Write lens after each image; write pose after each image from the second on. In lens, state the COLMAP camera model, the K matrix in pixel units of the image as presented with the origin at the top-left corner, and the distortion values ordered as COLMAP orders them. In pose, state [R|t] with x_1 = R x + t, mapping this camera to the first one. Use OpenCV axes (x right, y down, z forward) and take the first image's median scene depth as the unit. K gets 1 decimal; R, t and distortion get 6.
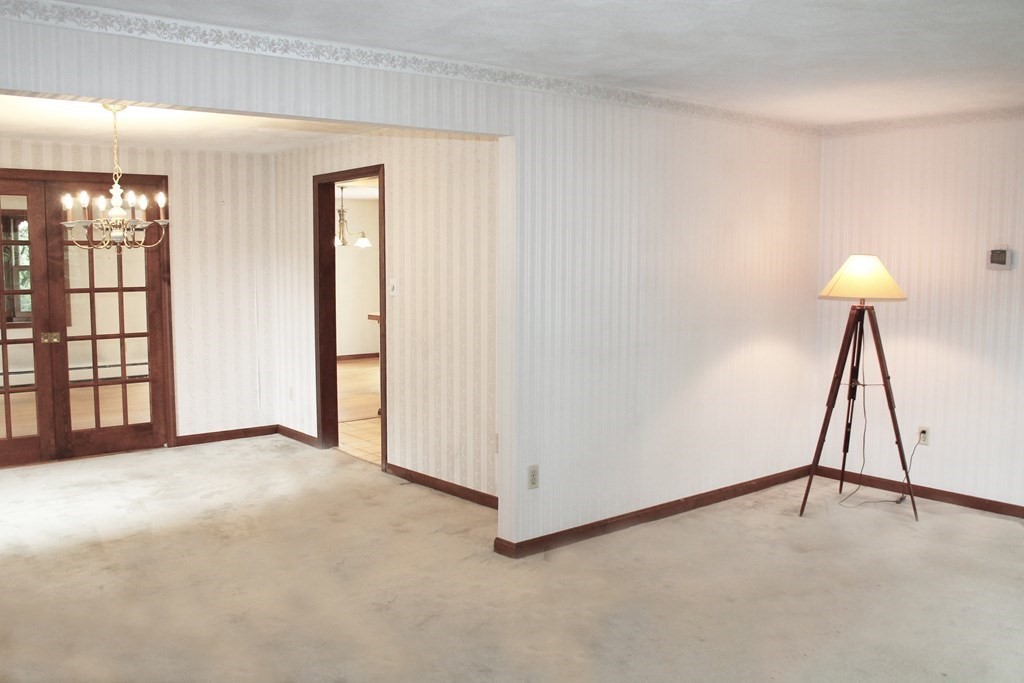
lens RADIAL K [[864.6, 0, 512.0], [0, 864.6, 341.5], [0, 0, 1]] dist [-0.160207, 0.143874]
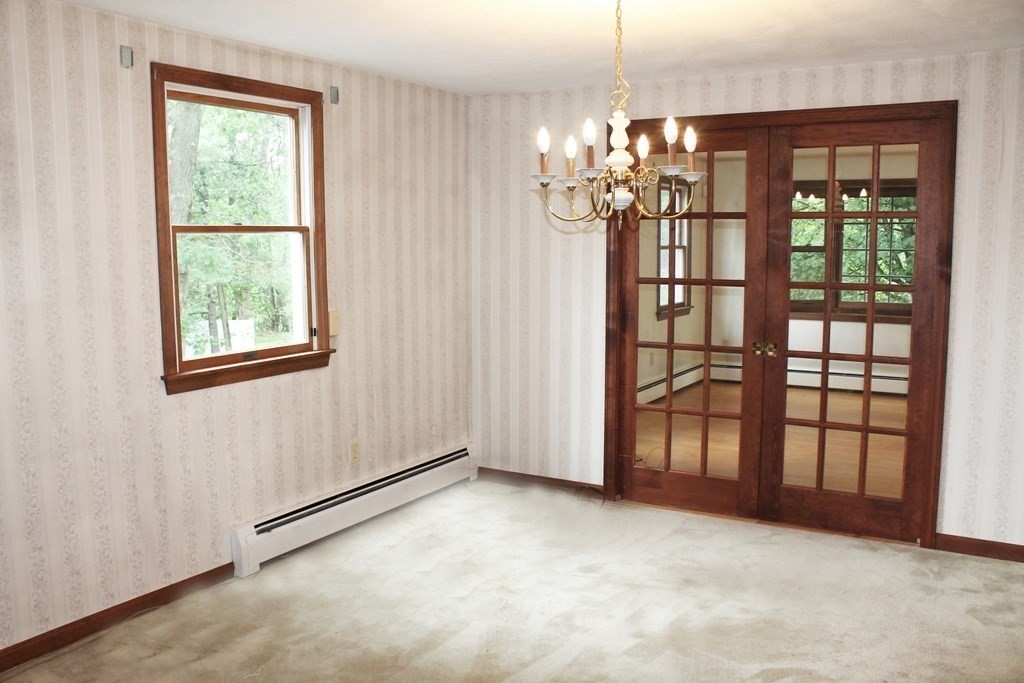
lens RADIAL K [[864.6, 0, 512.0], [0, 864.6, 341.5], [0, 0, 1]] dist [-0.160207, 0.143874]
pose [[0.318164, 0.103714, -0.942346, 0.060540], [-0.084042, 0.993170, 0.080932, -0.051069], [0.944303, 0.053447, 0.324707, 0.551644]]
